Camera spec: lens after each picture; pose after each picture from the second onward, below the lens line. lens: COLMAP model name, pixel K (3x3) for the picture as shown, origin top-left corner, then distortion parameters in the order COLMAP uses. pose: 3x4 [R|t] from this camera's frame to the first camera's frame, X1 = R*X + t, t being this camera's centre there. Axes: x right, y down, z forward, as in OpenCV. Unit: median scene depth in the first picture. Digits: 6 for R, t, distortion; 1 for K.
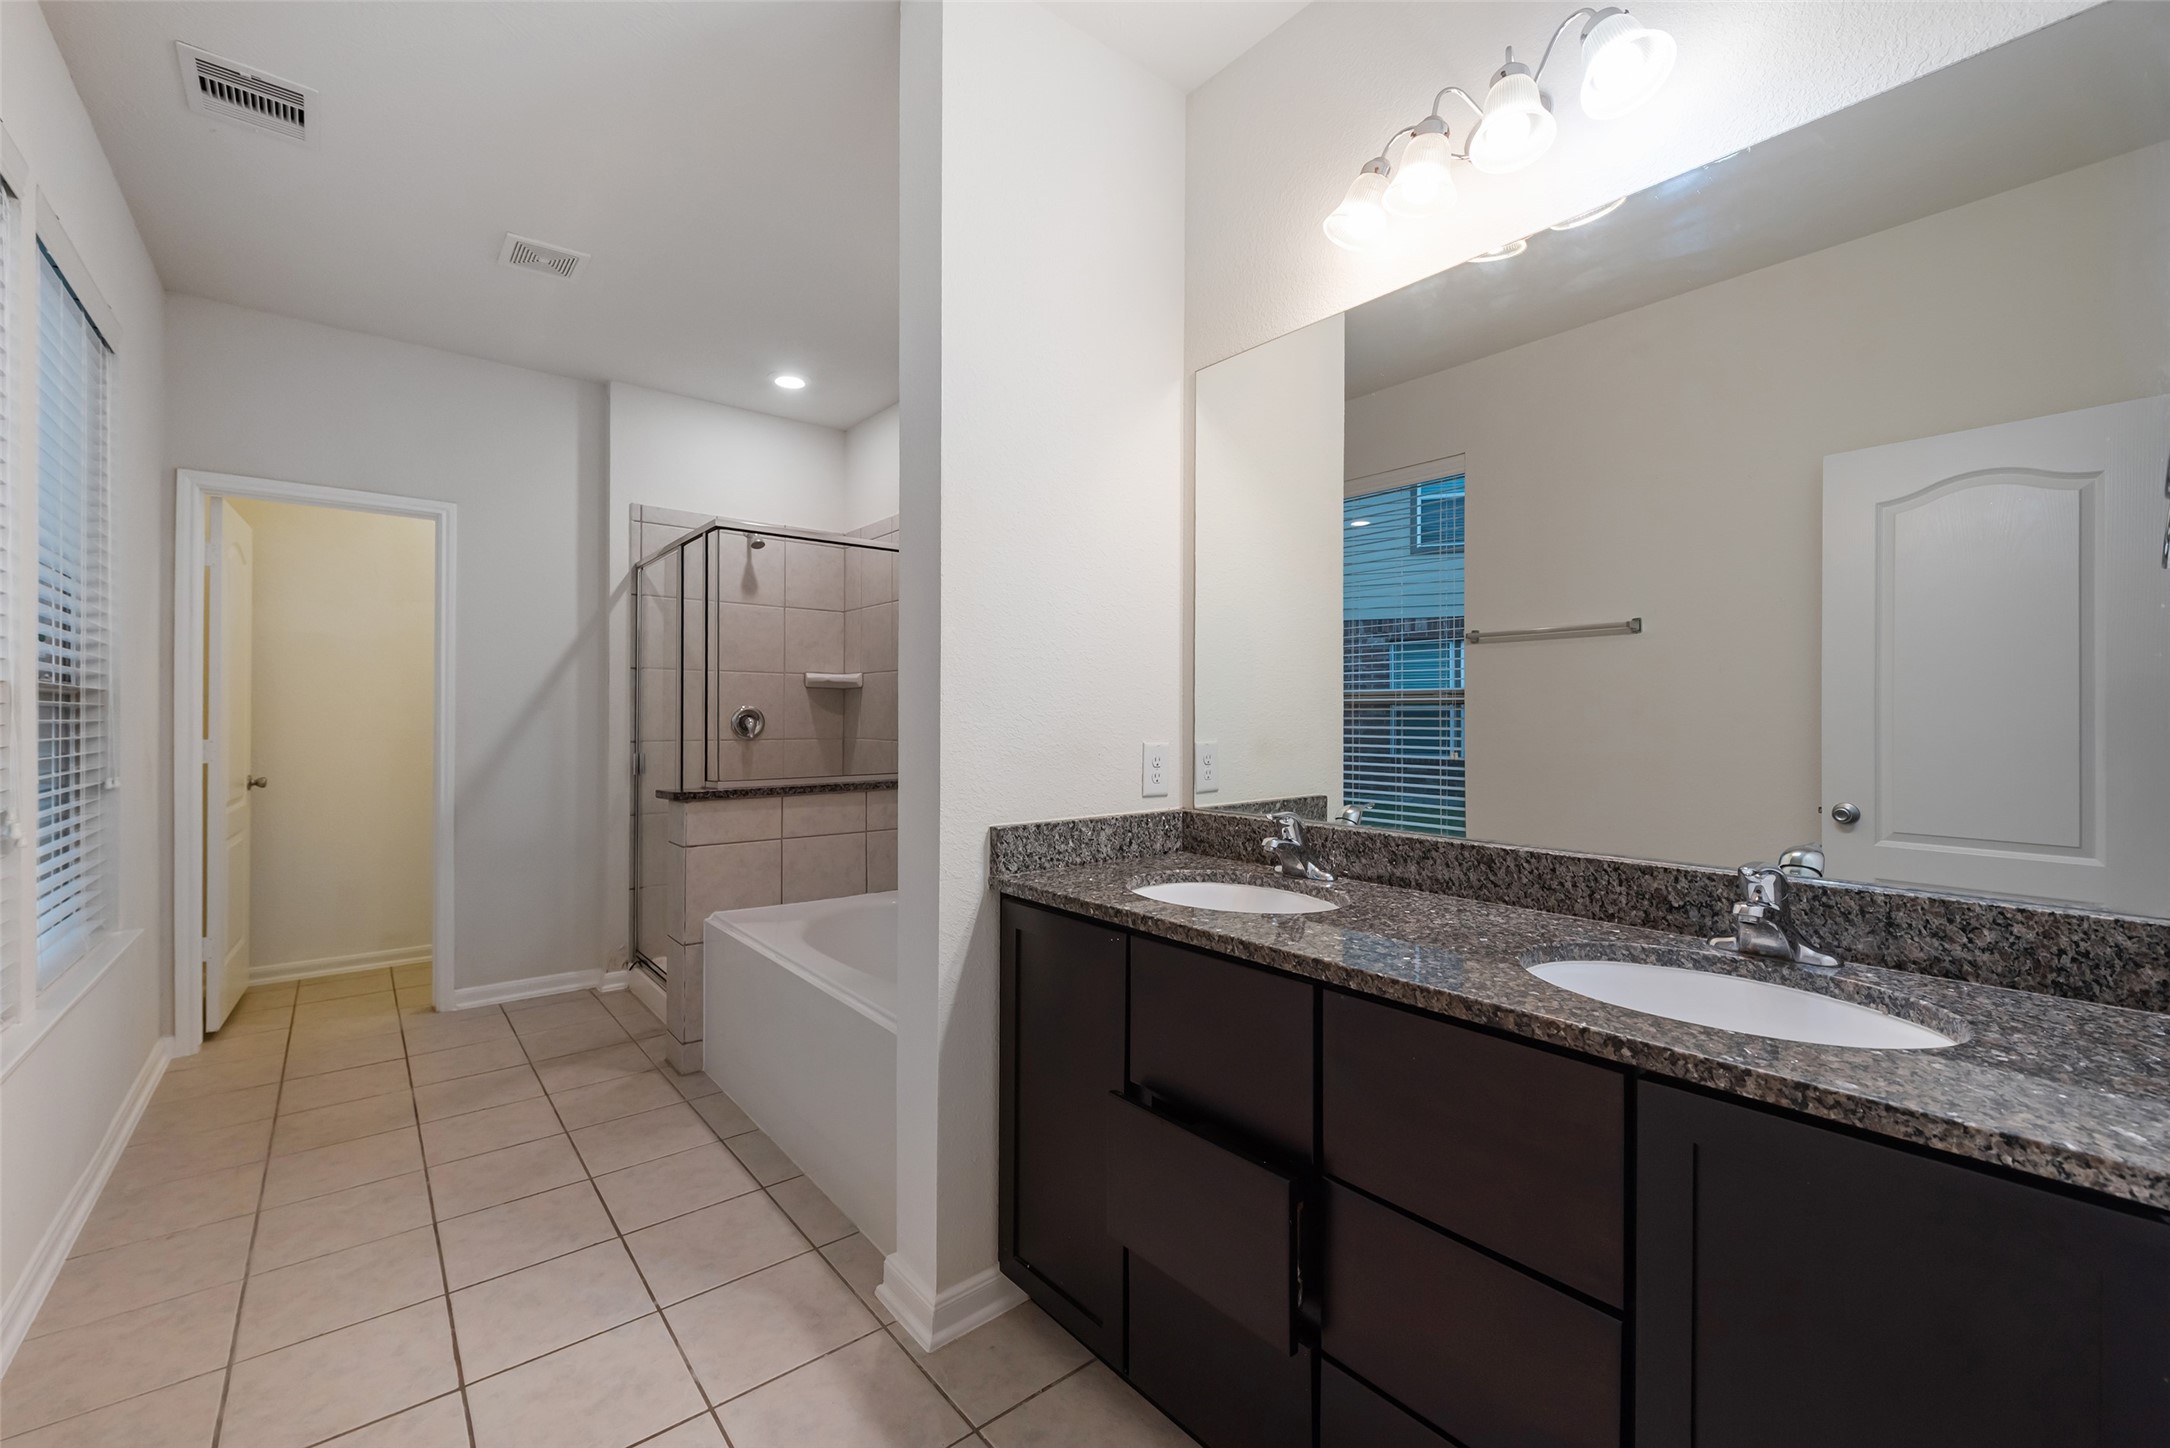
lens RADIAL K [[856.8, 0, 1080.9], [0, 856.8, 727.2], [0, 0, 1]] dist [0.001866, 0.000052]
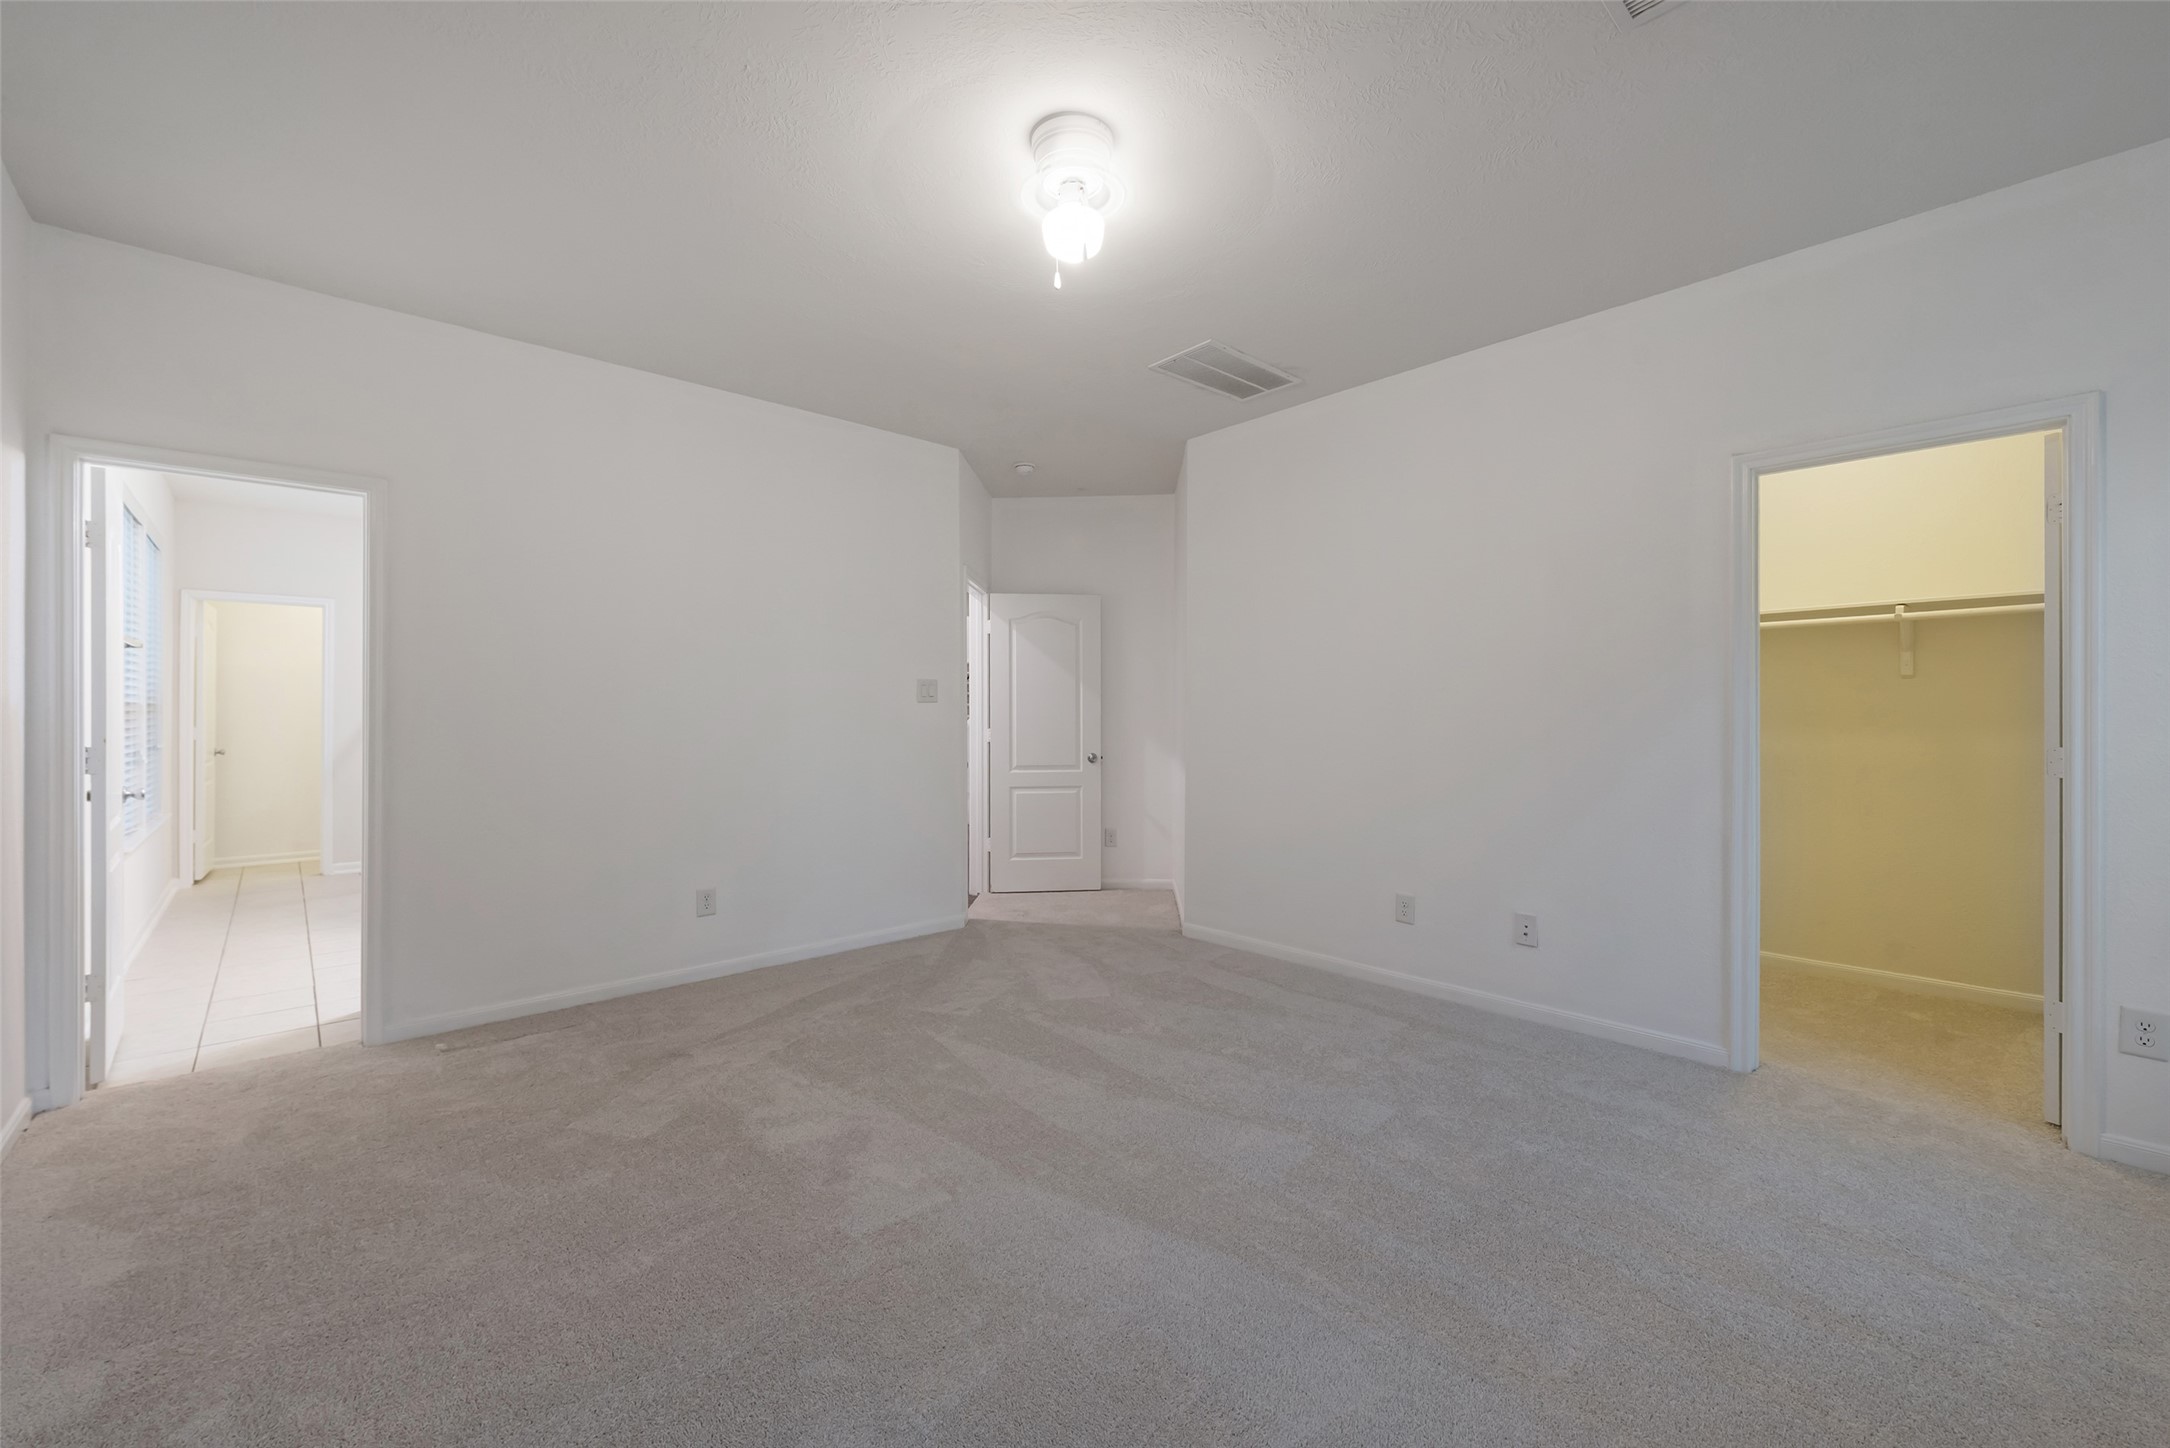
lens RADIAL K [[856.8, 0, 1088.1], [0, 856.8, 715.5], [0, 0, 1]] dist [0.001866, 0.000052]
pose [[0.998861, -0.003406, 0.047590, 0.841281], [0.003787, 0.999961, -0.007923, 0.010317], [-0.047562, 0.008094, 0.998836, -0.963698]]
